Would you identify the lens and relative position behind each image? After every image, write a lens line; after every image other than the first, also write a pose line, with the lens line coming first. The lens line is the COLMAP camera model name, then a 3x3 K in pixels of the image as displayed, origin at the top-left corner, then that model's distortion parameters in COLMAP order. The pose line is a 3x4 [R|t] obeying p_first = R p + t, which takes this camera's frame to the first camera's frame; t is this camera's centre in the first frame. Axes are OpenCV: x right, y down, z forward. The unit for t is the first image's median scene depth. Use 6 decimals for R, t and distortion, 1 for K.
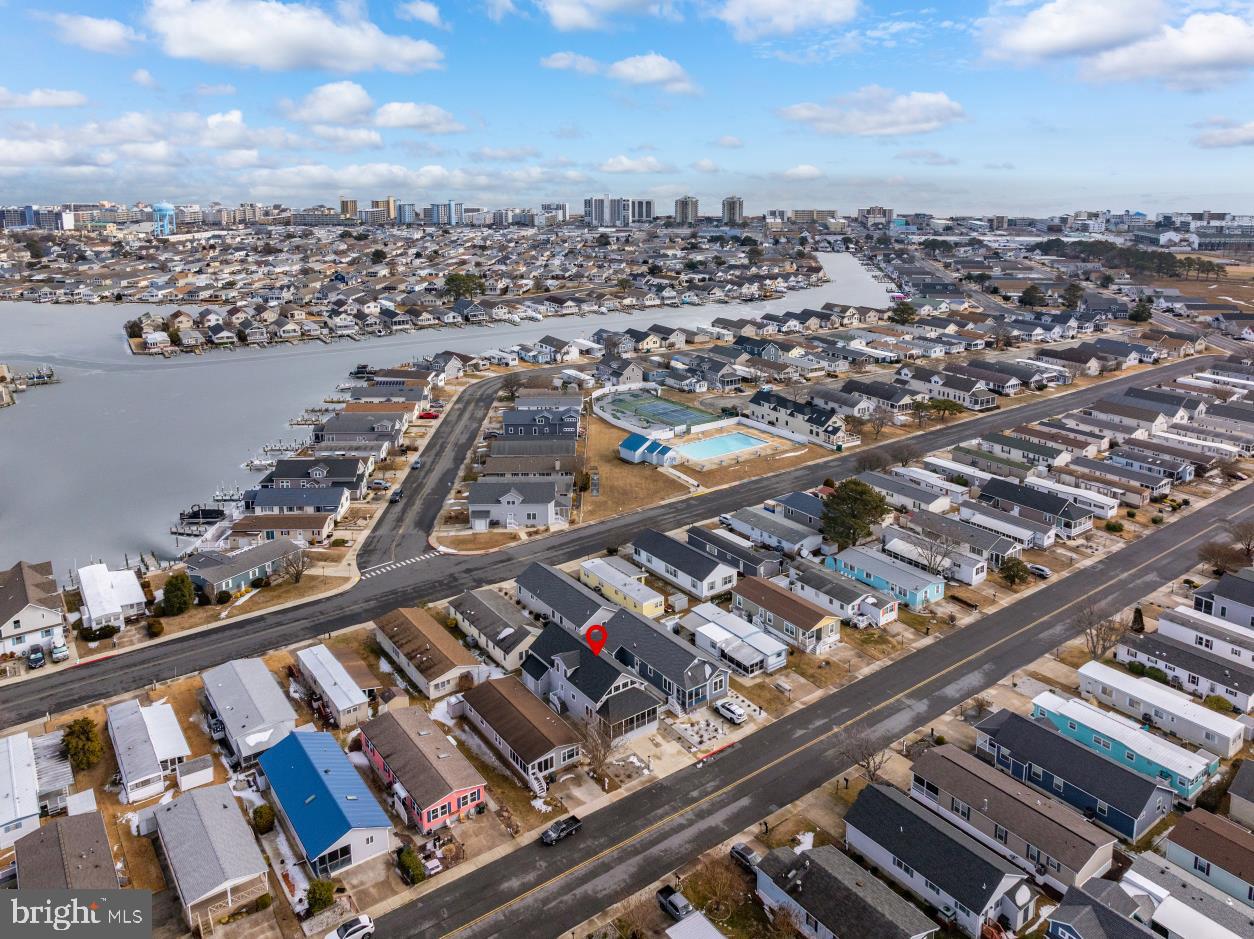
lens RADIAL K [[936.4, 0, 627.5], [0, 936.4, 342.0], [0, 0, 1]] dist [-0.001336, -0.008693]
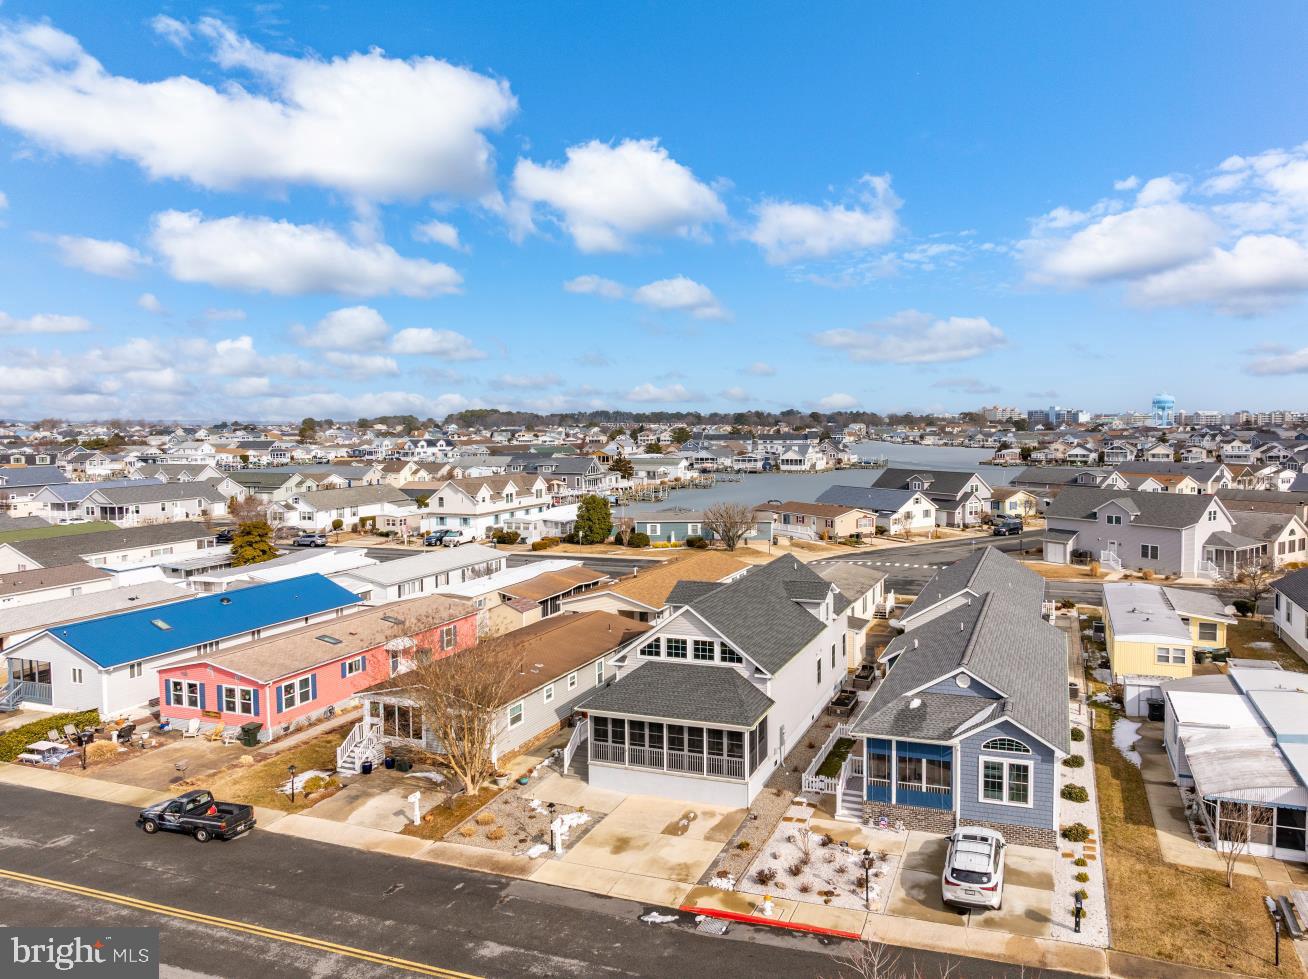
lens RADIAL K [[949.1, 0, 705.9], [0, 949.1, 485.1], [0, 0, 1]] dist [-0.008793, -0.007345]
pose [[0.561938, 0.063051, -0.824773, 0.203372], [-0.153514, 0.987718, -0.029086, 0.223422], [0.812809, 0.142959, 0.564716, 0.560184]]
